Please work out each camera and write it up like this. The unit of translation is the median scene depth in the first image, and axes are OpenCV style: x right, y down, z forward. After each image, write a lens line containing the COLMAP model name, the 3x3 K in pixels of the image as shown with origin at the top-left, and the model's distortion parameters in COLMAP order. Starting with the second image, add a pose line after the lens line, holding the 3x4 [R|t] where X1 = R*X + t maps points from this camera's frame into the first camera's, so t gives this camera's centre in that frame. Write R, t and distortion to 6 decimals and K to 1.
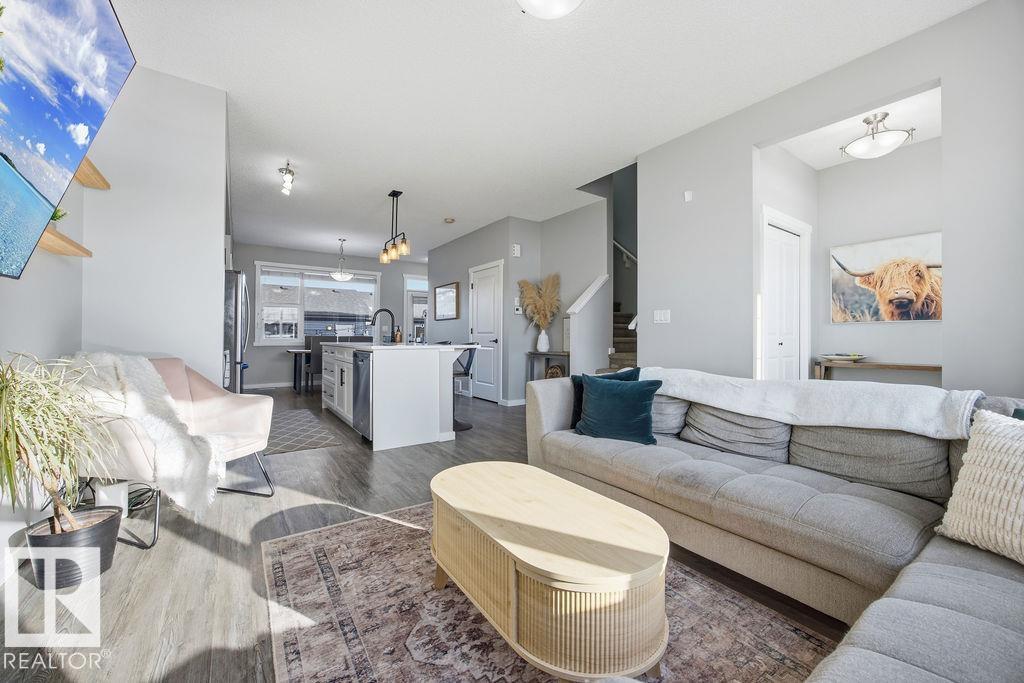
lens RADIAL K [[397.2, 0, 509.5], [0, 397.2, 335.3], [0, 0, 1]] dist [-0.019141, 0.005307]
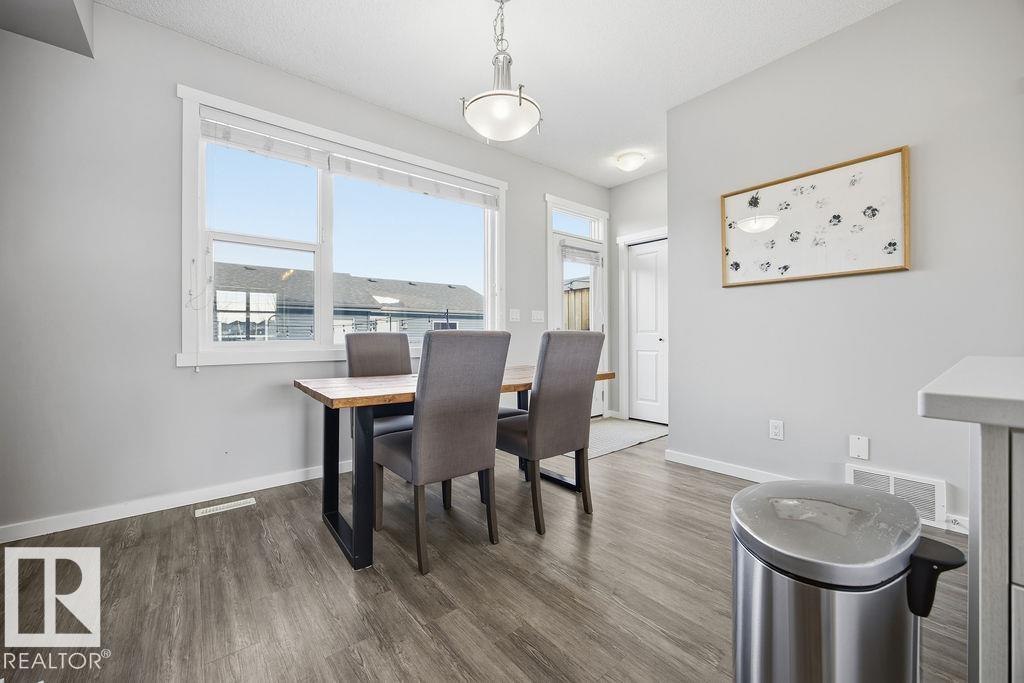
lens RADIAL K [[397.2, 0, 516.4], [0, 397.2, 336.9], [0, 0, 1]] dist [-0.019141, 0.005307]
pose [[0.996097, -0.009151, 0.087788, -0.555729], [0.008544, 0.999937, 0.007288, 0.004839], [-0.087850, -0.006510, 0.996112, 0.905918]]
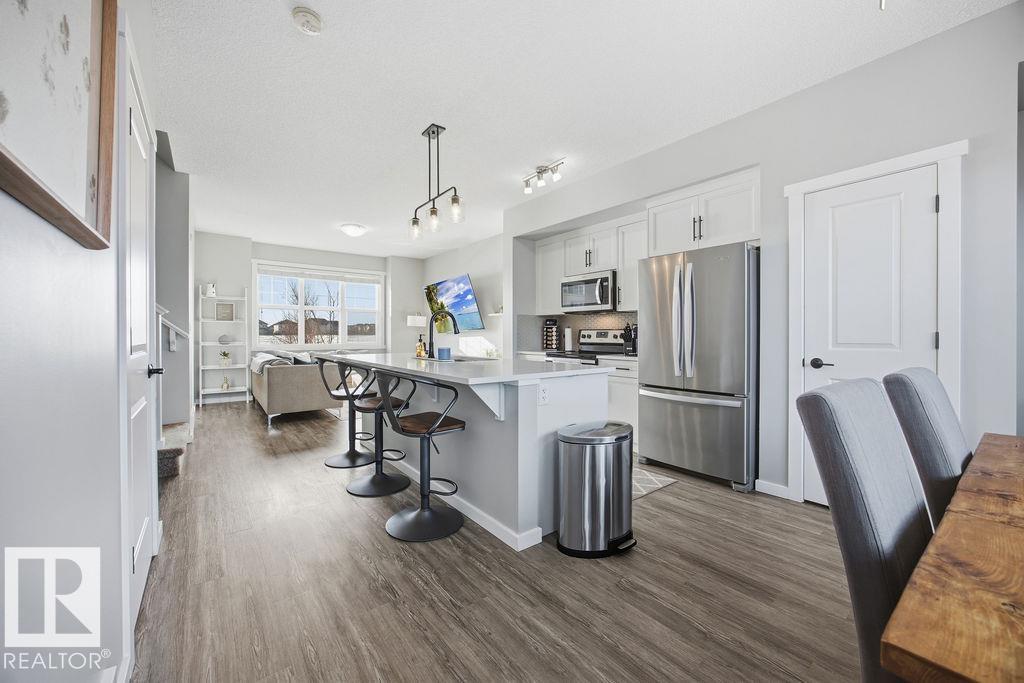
lens RADIAL K [[397.2, 0, 516.1], [0, 397.2, 339.7], [0, 0, 1]] dist [-0.019141, 0.005307]
pose [[-0.997734, -0.003125, -0.067208, -0.326006], [-0.003628, 0.999966, 0.007358, -0.015851], [0.067183, 0.007585, -0.997712, 1.411668]]
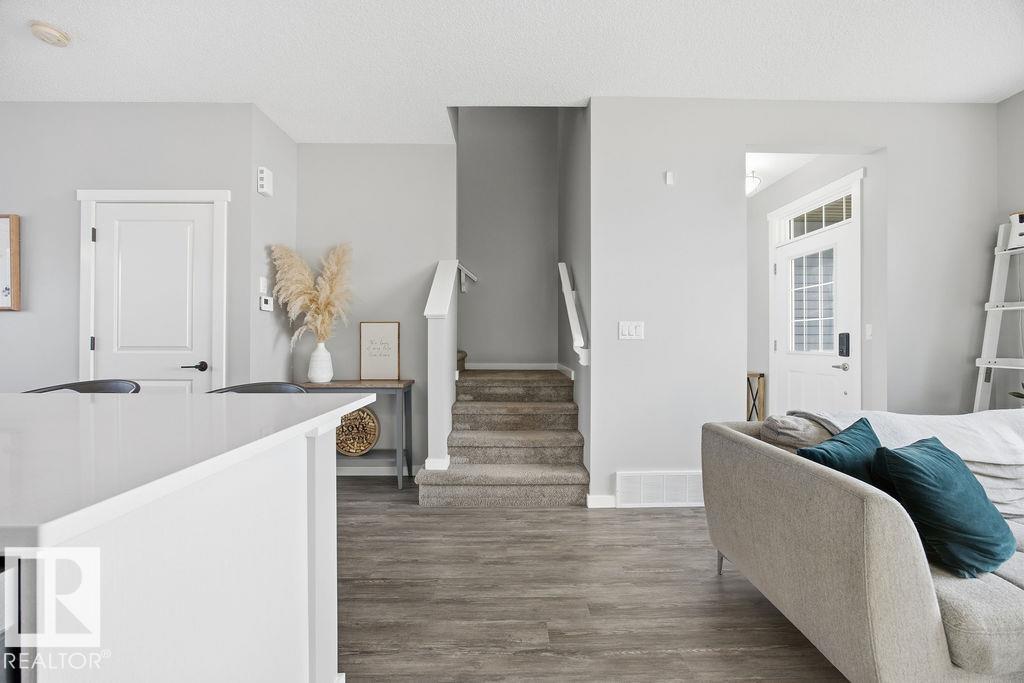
lens RADIAL K [[397.2, 0, 509.5], [0, 397.2, 338.4], [0, 0, 1]] dist [-0.019141, 0.005307]
pose [[0.555987, 0.000801, 0.831190, -0.222869], [-0.002933, 0.999995, 0.000998, -0.020430], [-0.831186, -0.002993, 0.555987, 0.484933]]
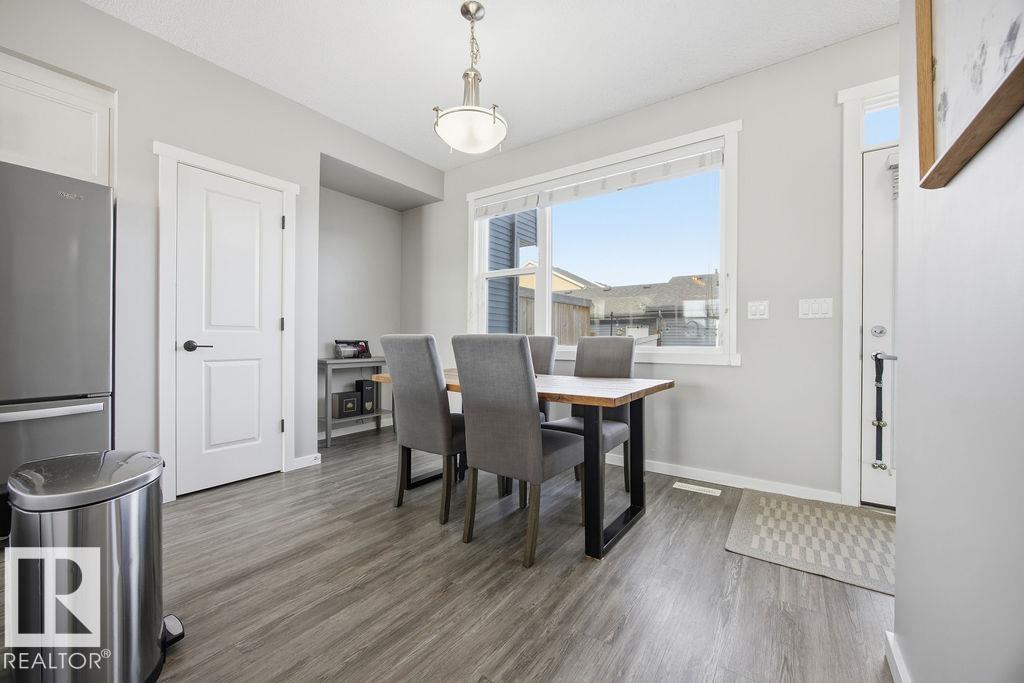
lens RADIAL K [[397.2, 0, 519.7], [0, 397.2, 342.5], [0, 0, 1]] dist [-0.019141, 0.005307]
pose [[0.349612, 0.003656, -0.936888, -0.171414], [0.000901, 0.999991, 0.004239, 0.007646], [0.936894, -0.002326, 0.349605, 1.174266]]
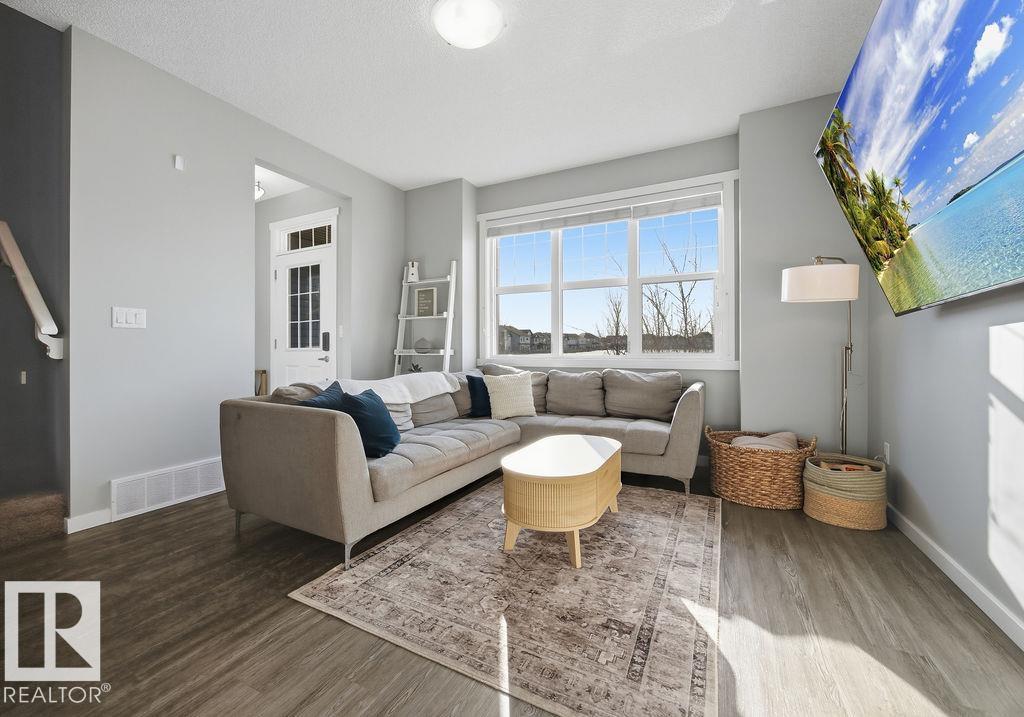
lens RADIAL K [[429.3, 0, 483.7], [0, 429.3, 354.1], [0, 0, 1]] dist [-0.015139, 0.001298]
pose [[-0.449677, -0.010997, 0.893124, -0.319109], [-0.006016, 0.999939, 0.009283, 0.001935], [-0.893171, -0.001198, -0.449716, 0.494426]]
